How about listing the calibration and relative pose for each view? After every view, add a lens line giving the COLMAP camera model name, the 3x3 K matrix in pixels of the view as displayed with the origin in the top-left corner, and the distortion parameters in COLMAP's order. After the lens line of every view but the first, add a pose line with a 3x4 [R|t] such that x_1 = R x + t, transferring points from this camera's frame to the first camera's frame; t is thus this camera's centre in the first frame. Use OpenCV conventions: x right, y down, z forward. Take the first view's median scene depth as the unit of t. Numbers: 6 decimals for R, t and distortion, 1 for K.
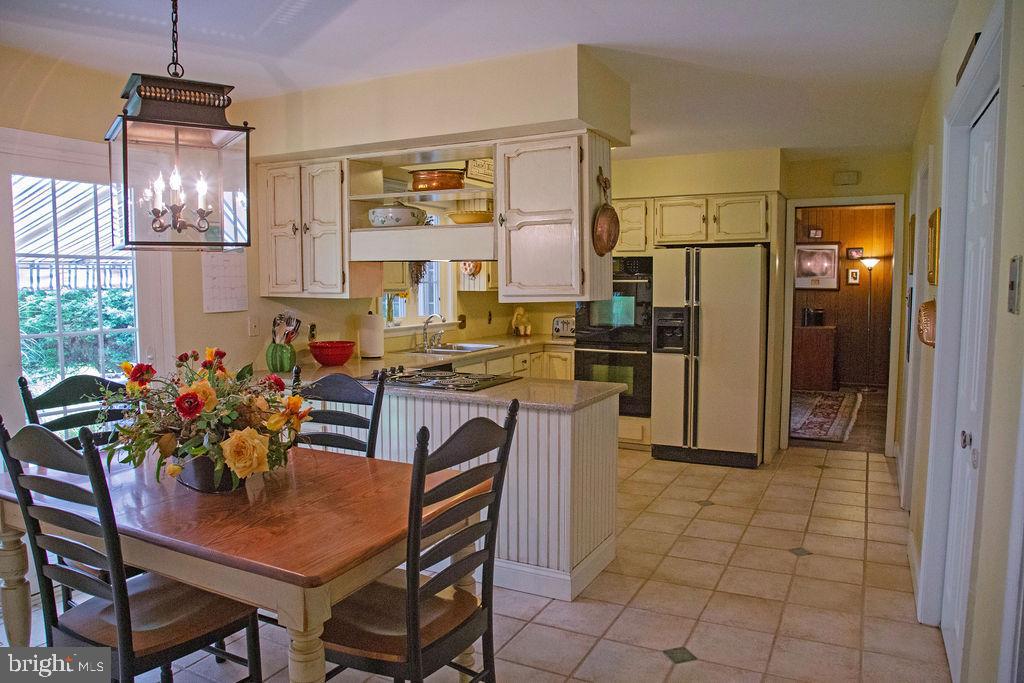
lens RADIAL K [[707.2, 0, 515.9], [0, 707.2, 339.7], [0, 0, 1]] dist [-0.107297, 0.056740]
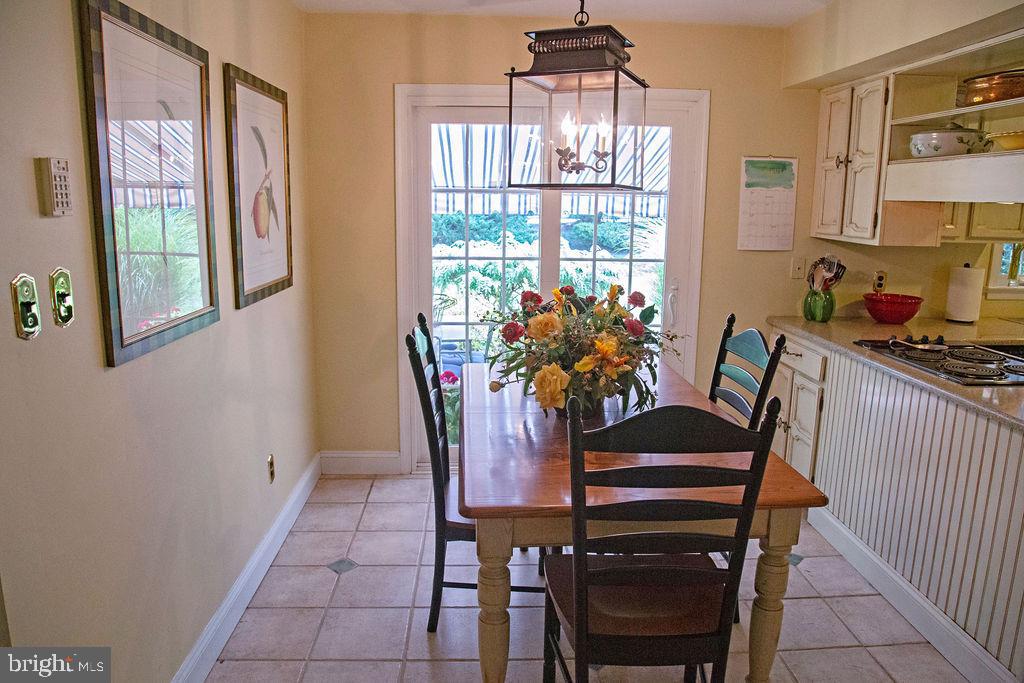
lens RADIAL K [[707.2, 0, 507.0], [0, 707.2, 345.4], [0, 0, 1]] dist [-0.107297, 0.056740]
pose [[0.512502, 0.176178, -0.840419, 0.244987], [-0.083740, 0.984315, 0.155277, -0.032112], [0.854593, -0.009203, 0.519216, 0.198919]]
